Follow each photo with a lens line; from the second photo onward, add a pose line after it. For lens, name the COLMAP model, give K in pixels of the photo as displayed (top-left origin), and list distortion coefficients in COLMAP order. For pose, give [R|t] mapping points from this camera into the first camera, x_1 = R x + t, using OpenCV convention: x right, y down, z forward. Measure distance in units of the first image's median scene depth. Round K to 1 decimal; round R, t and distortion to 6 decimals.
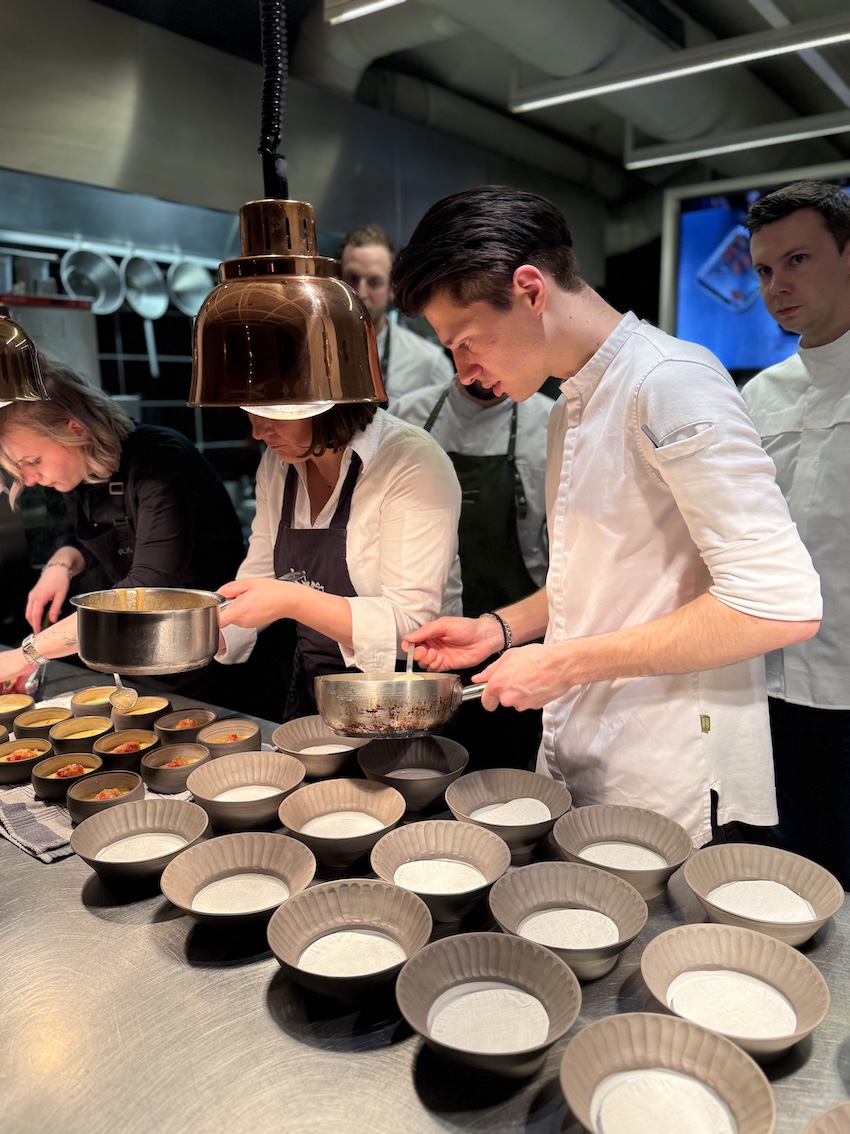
lens RADIAL K [[848.2, 0, 419.5], [0, 848.2, 562.6], [0, 0, 1]] dist [-0.004242, -0.003845]
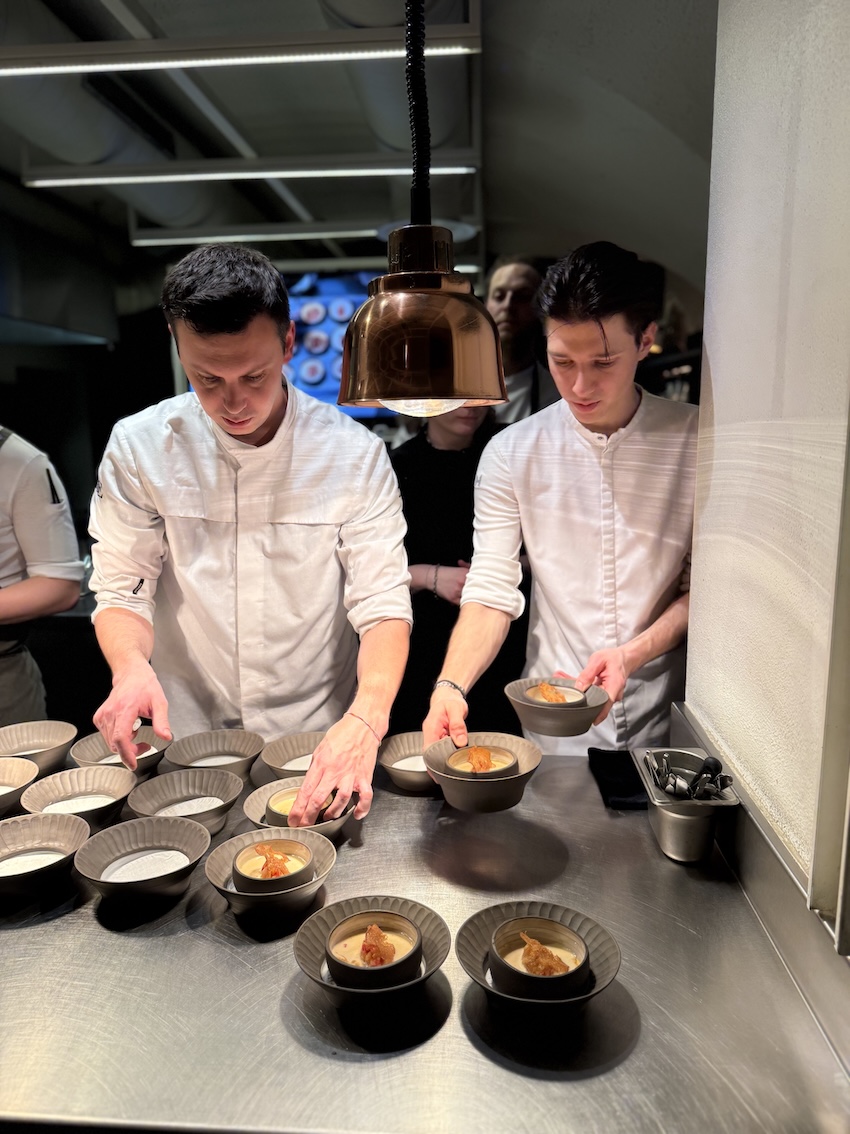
lens RADIAL K [[780.8, 0, 423.0], [0, 780.8, 570.2], [0, 0, 1]] dist [-0.002717, -0.000627]
pose [[0.836672, -0.090487, 0.540178, -0.158743], [0.108912, 0.994049, -0.002174, 0.078479], [-0.536767, 0.060651, 0.841548, -0.314683]]
